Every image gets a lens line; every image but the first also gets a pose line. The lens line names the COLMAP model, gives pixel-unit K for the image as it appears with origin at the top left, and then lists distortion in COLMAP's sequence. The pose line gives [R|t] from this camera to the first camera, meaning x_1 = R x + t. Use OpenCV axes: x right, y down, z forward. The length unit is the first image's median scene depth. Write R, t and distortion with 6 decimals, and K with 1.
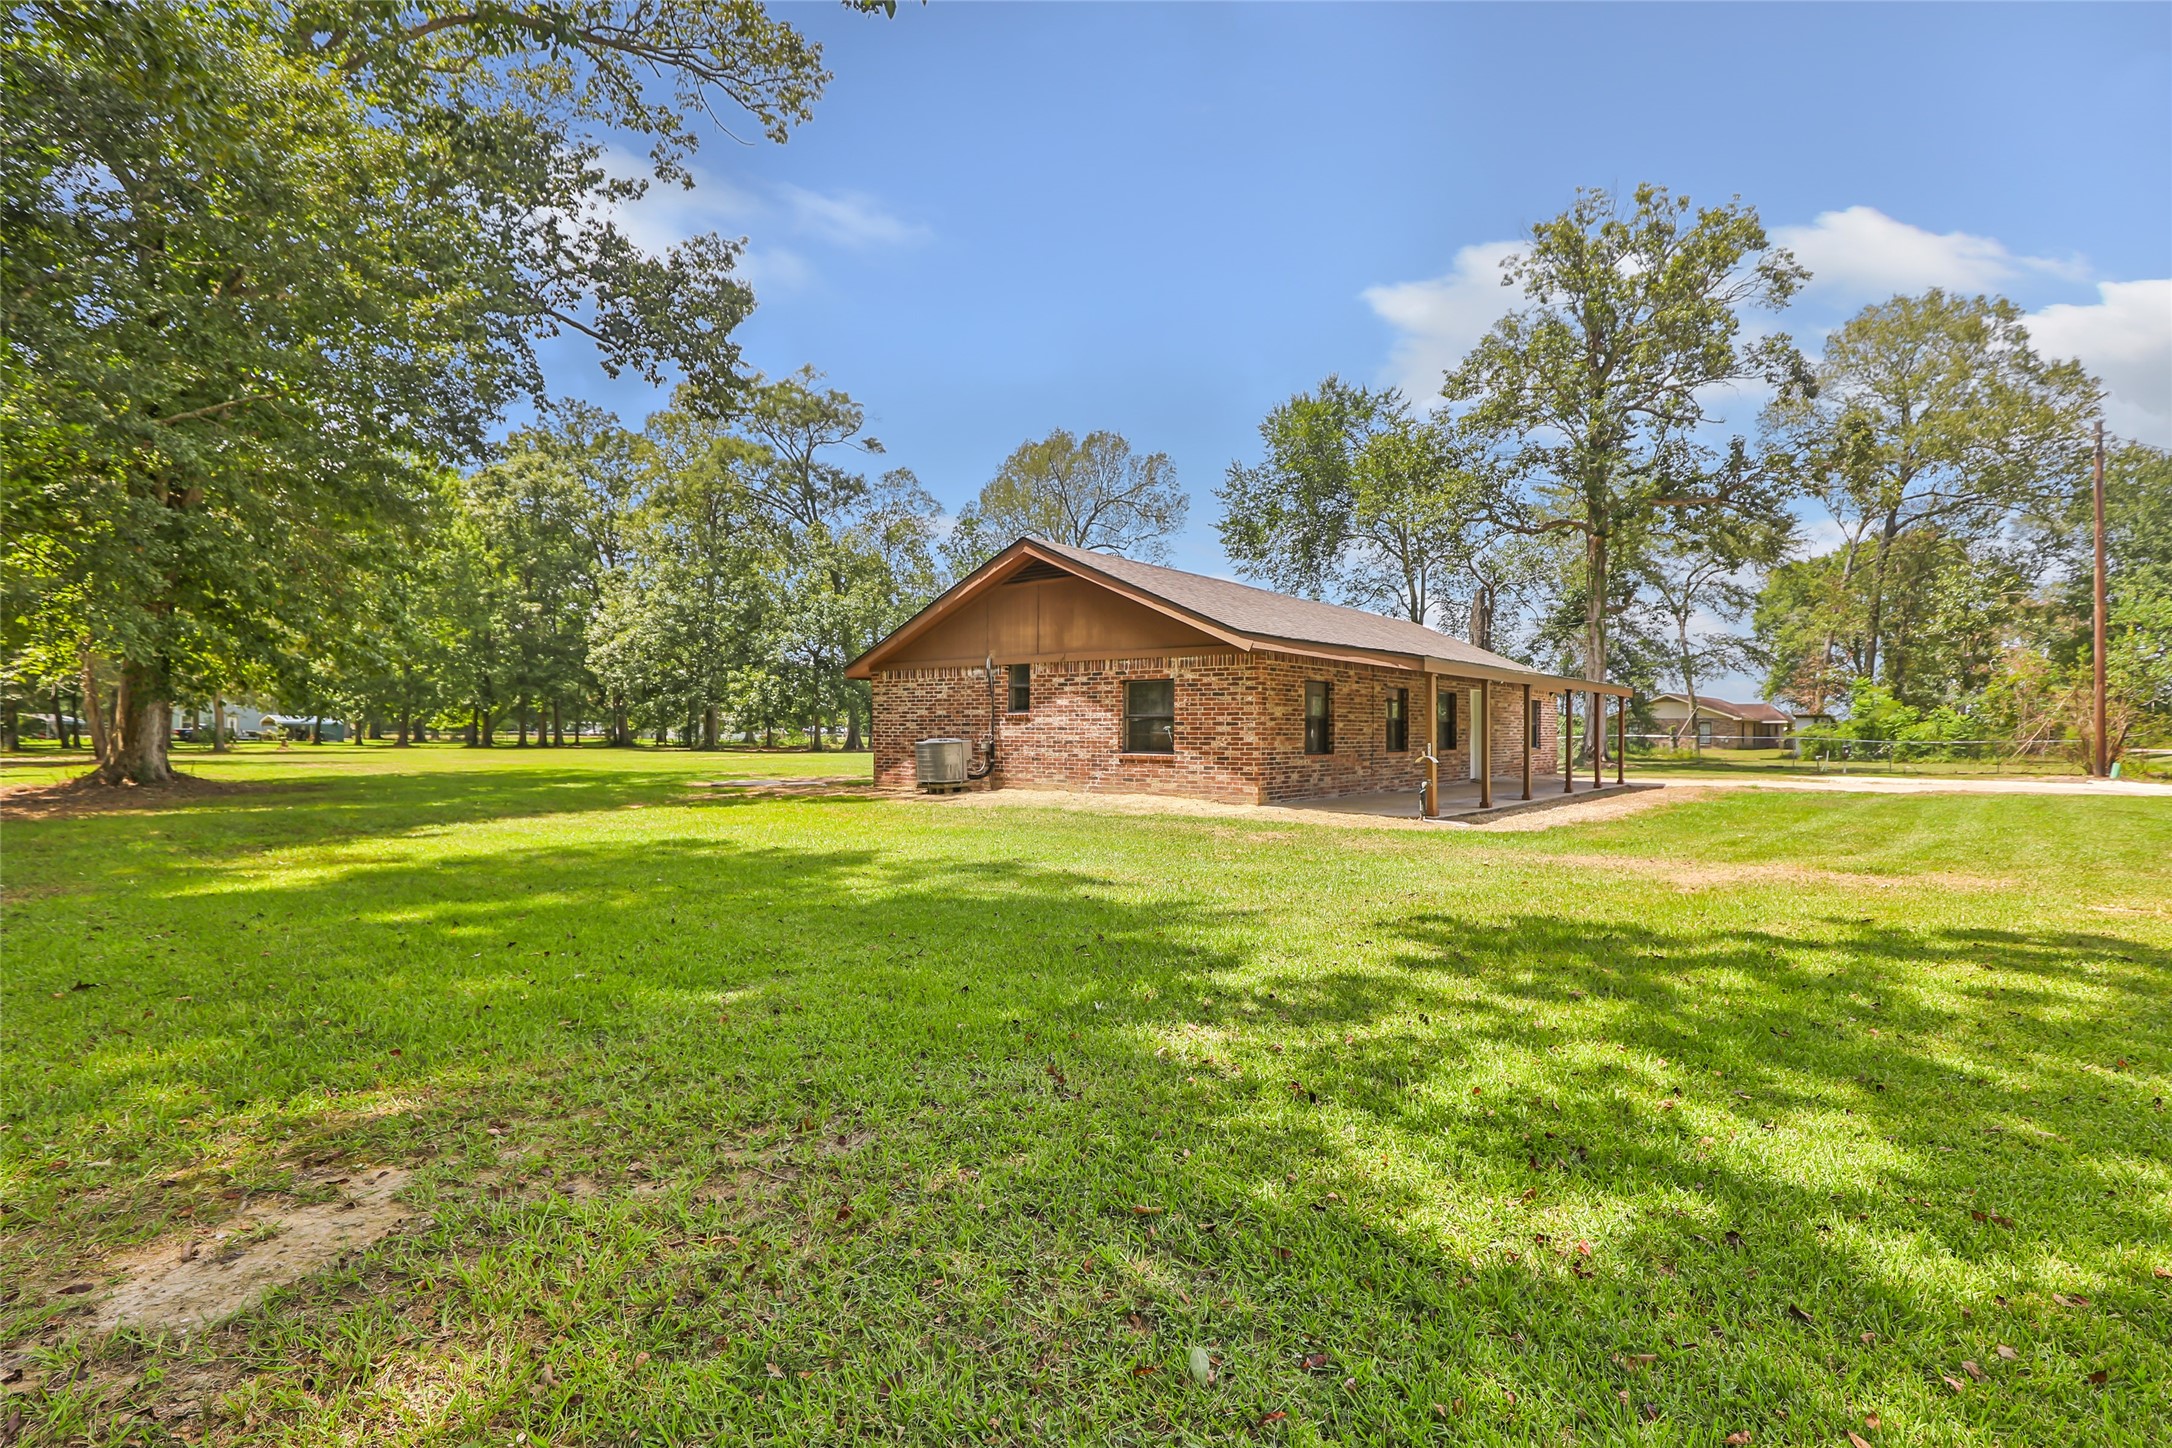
lens RADIAL K [[1015.3, 0, 1072.2], [0, 1015.3, 728.7], [0, 0, 1]] dist [-0.005170, 0.001013]
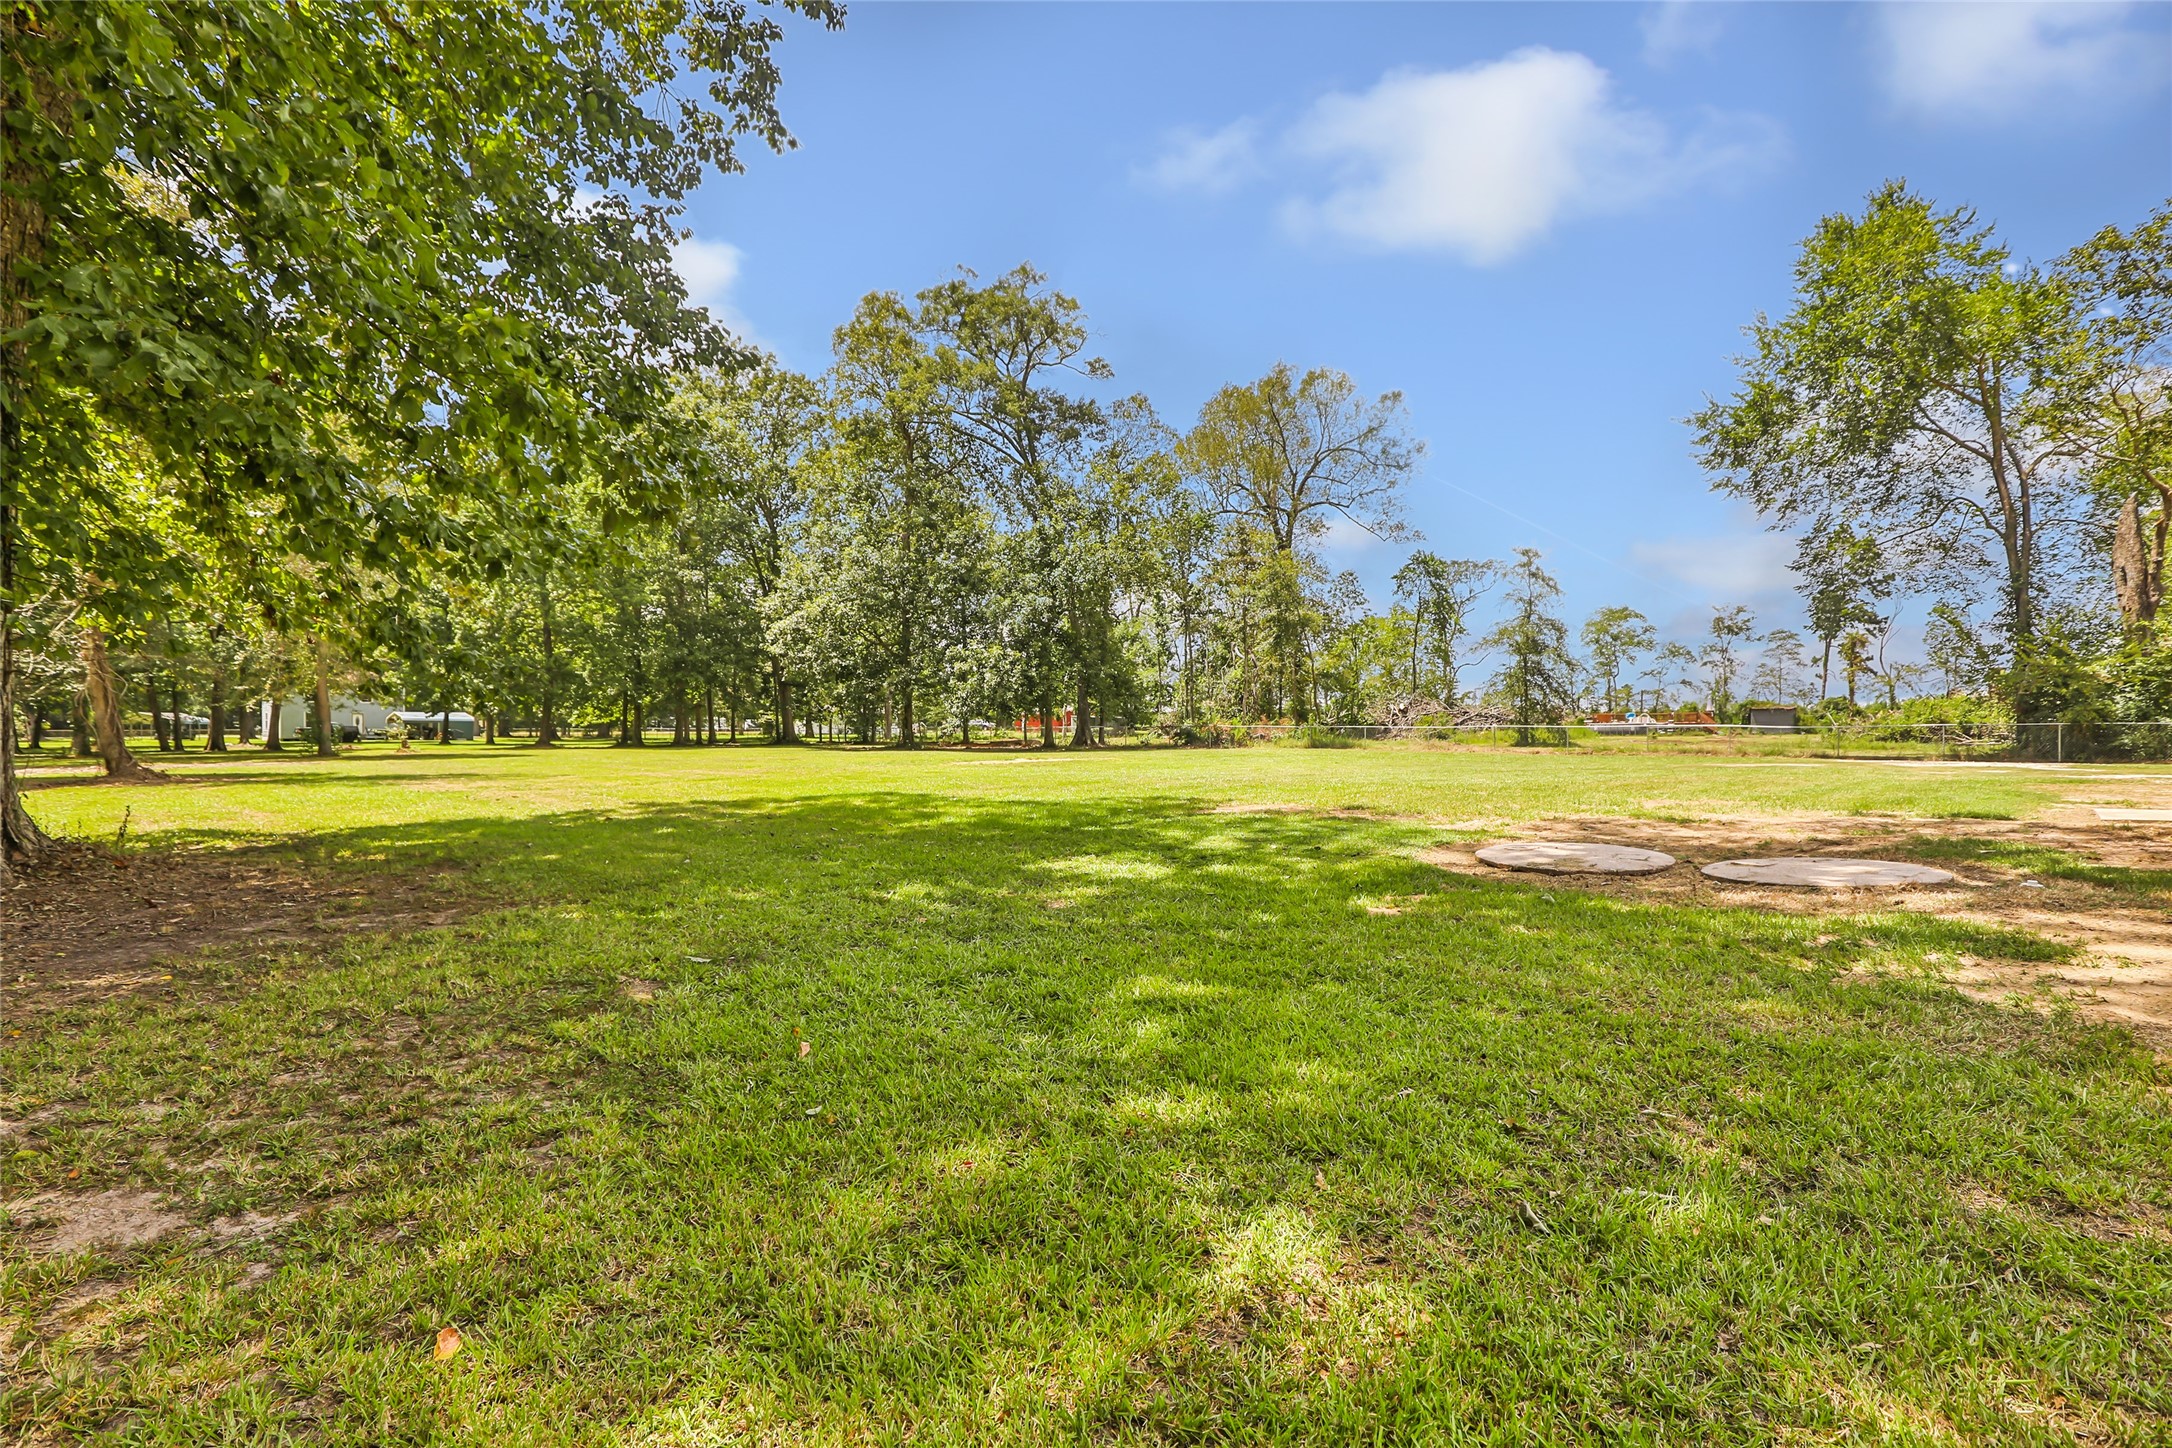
lens RADIAL K [[1015.3, 0, 1100.2], [0, 1015.3, 729.4], [0, 0, 1]] dist [-0.005170, 0.001013]
pose [[0.997731, -0.008484, -0.066784, -0.150455], [0.009100, 0.999919, 0.008927, 0.000465], [0.066703, -0.009515, 0.997727, 0.203086]]
